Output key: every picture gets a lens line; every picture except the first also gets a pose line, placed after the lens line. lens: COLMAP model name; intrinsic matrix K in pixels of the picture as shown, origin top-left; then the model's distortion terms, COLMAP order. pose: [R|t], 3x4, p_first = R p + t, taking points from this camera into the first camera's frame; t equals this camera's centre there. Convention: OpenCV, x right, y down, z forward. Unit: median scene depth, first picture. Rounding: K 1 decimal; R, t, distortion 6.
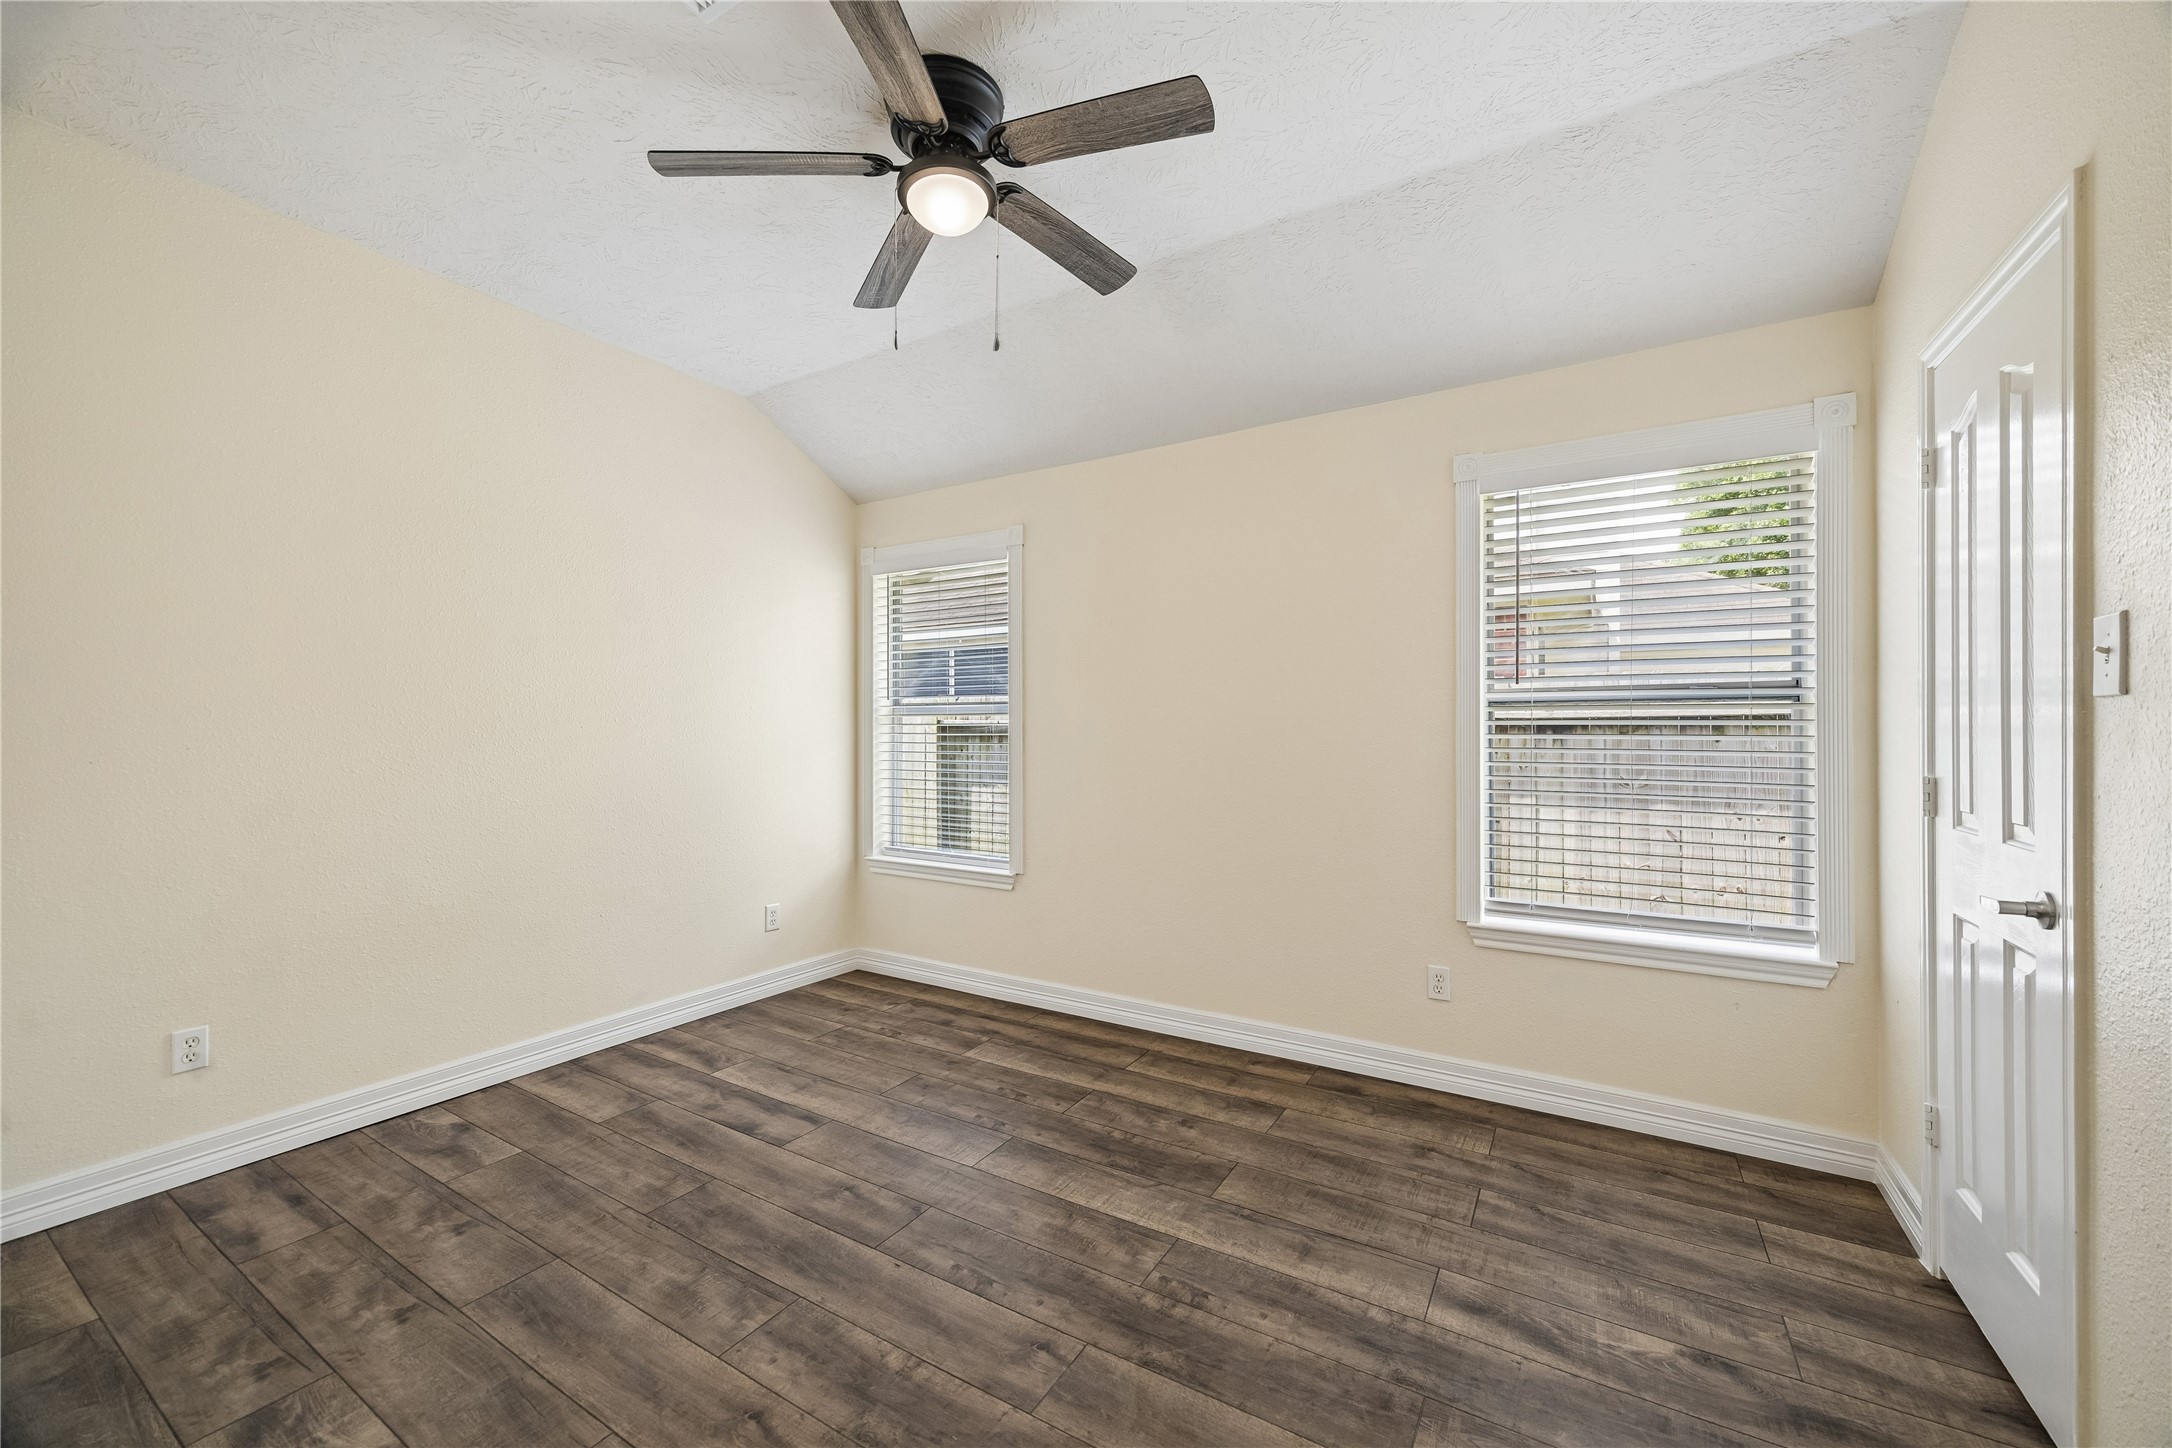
lens RADIAL K [[829.5, 0, 1093.8], [0, 829.5, 724.3], [0, 0, 1]] dist [-0.002987, 0.000408]
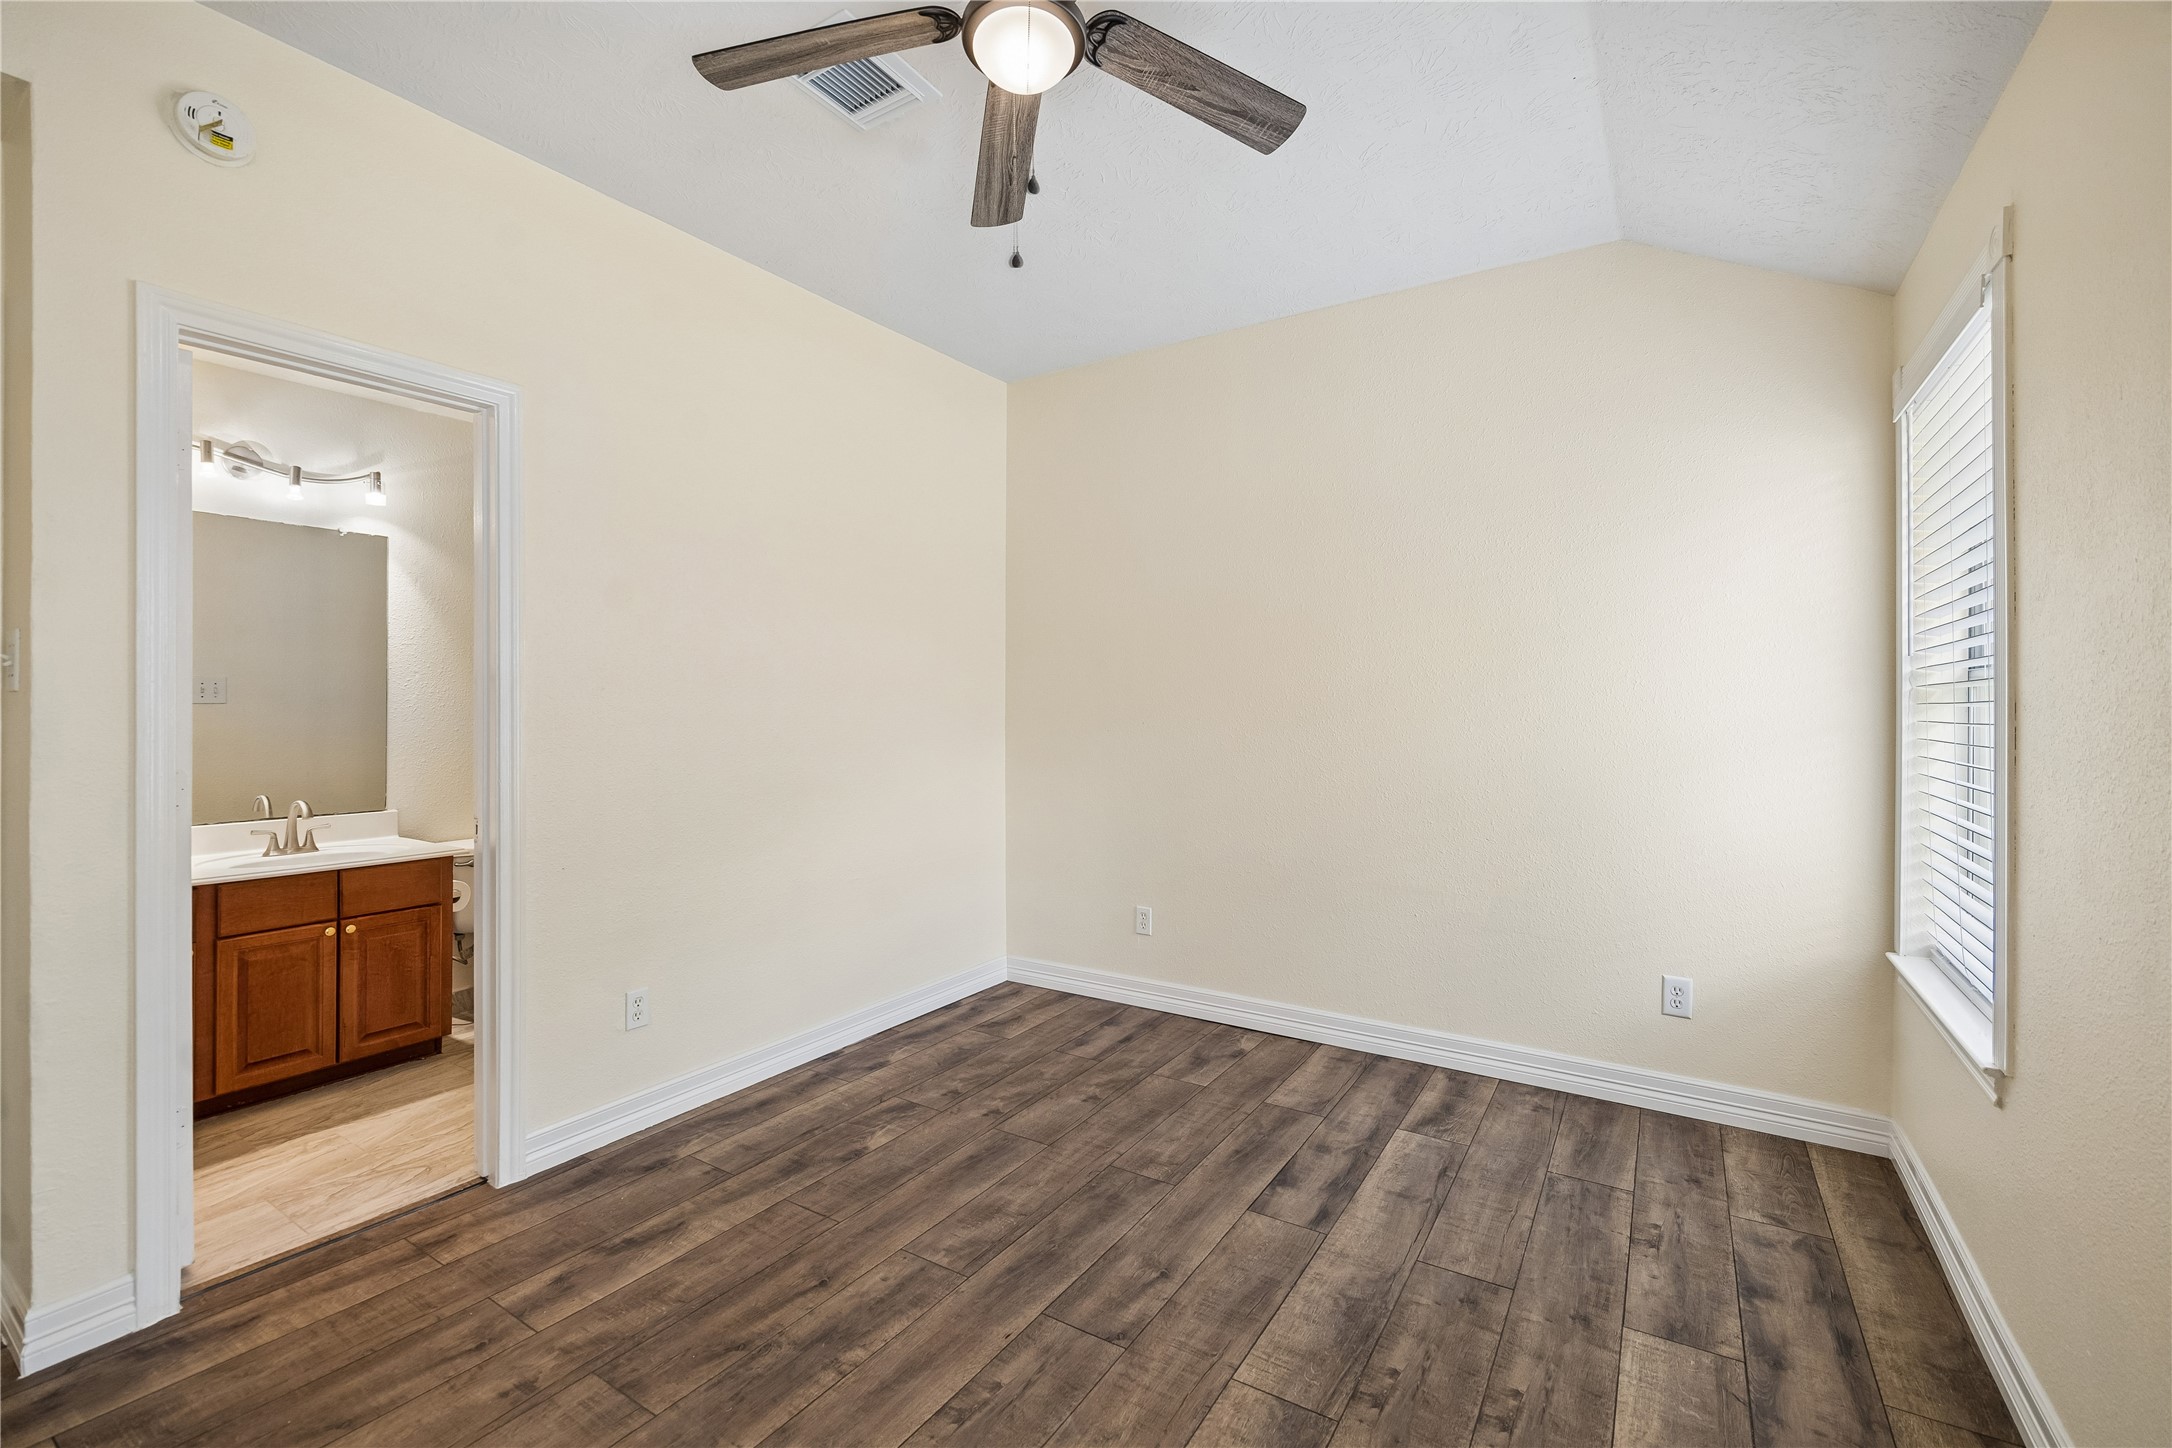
lens RADIAL K [[916.3, 0, 1085.5], [0, 916.3, 702.4], [0, 0, 1]] dist [-0.009744, 0.000004]
pose [[-0.021824, -0.005057, -0.999749, 0.514201], [0.004635, 0.999976, -0.005160, -0.001022], [0.999751, -0.004747, -0.021800, 0.795252]]
